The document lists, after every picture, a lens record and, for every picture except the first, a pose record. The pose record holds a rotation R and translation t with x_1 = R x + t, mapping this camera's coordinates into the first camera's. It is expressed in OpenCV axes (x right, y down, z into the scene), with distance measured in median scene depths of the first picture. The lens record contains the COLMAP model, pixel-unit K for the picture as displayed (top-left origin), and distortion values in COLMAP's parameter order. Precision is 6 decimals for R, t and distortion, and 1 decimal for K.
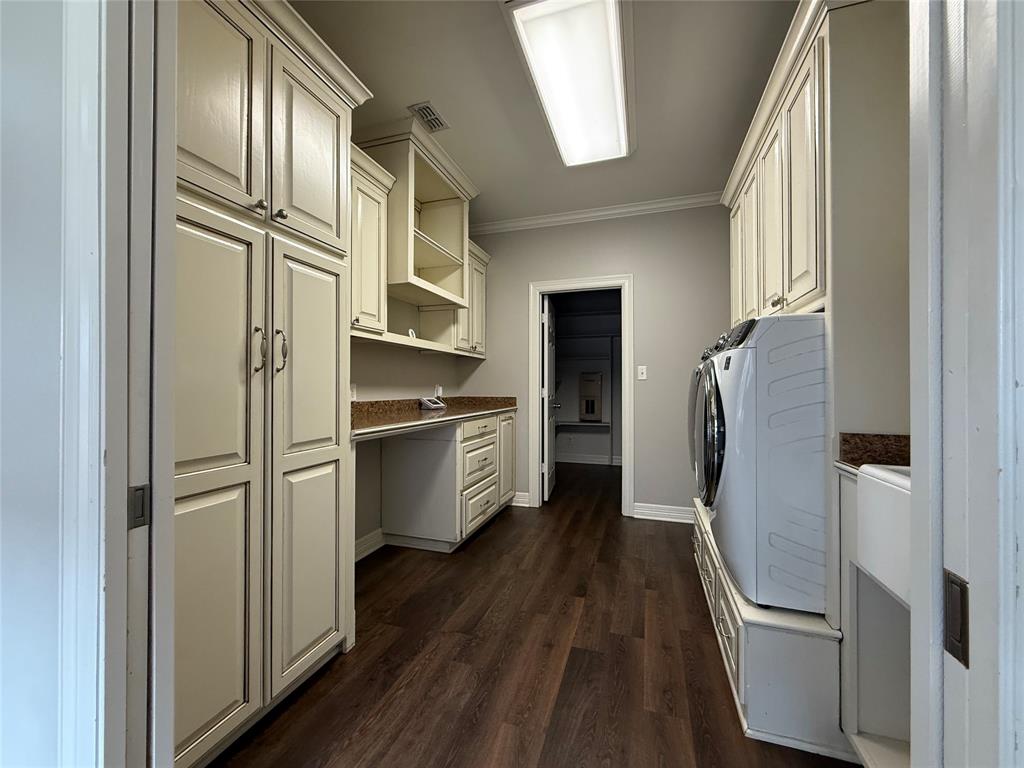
lens RADIAL K [[406.7, 0, 510.9], [0, 406.7, 384.0], [0, 0, 1]] dist [0.000778, -0.000434]
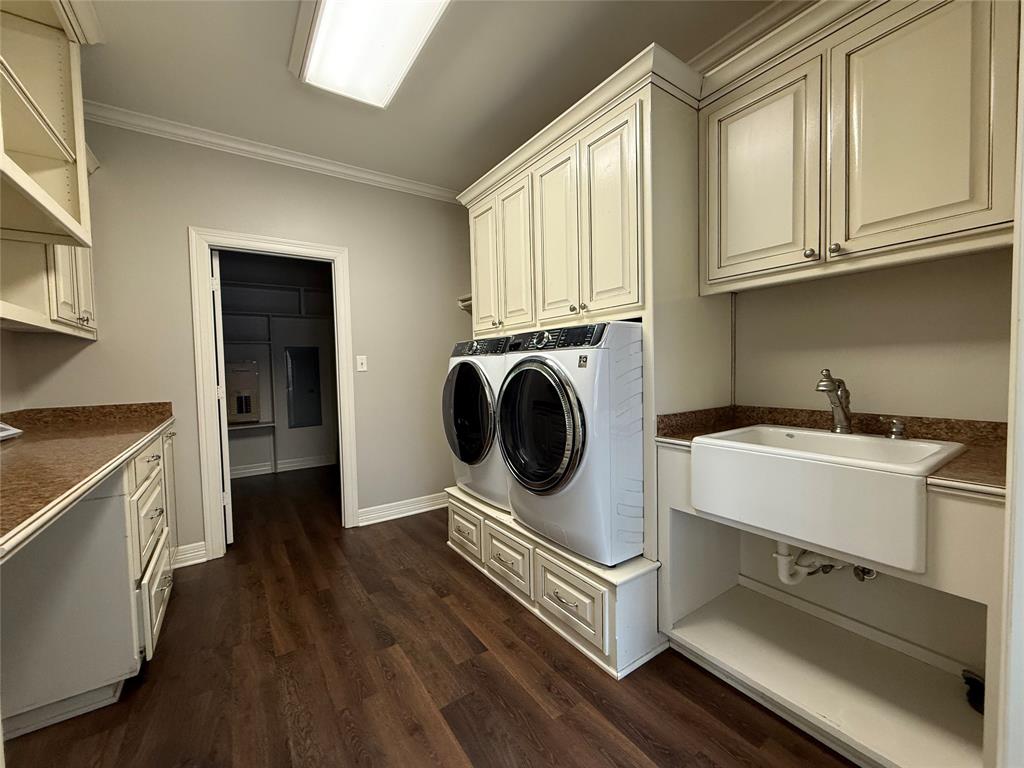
lens RADIAL K [[406.7, 0, 510.9], [0, 406.7, 384.7], [0, 0, 1]] dist [0.000778, -0.000434]
pose [[0.608090, -0.047238, 0.792461, -0.242608], [0.016661, 0.998768, 0.046750, -0.023034], [-0.793693, -0.015225, 0.608128, 0.262860]]
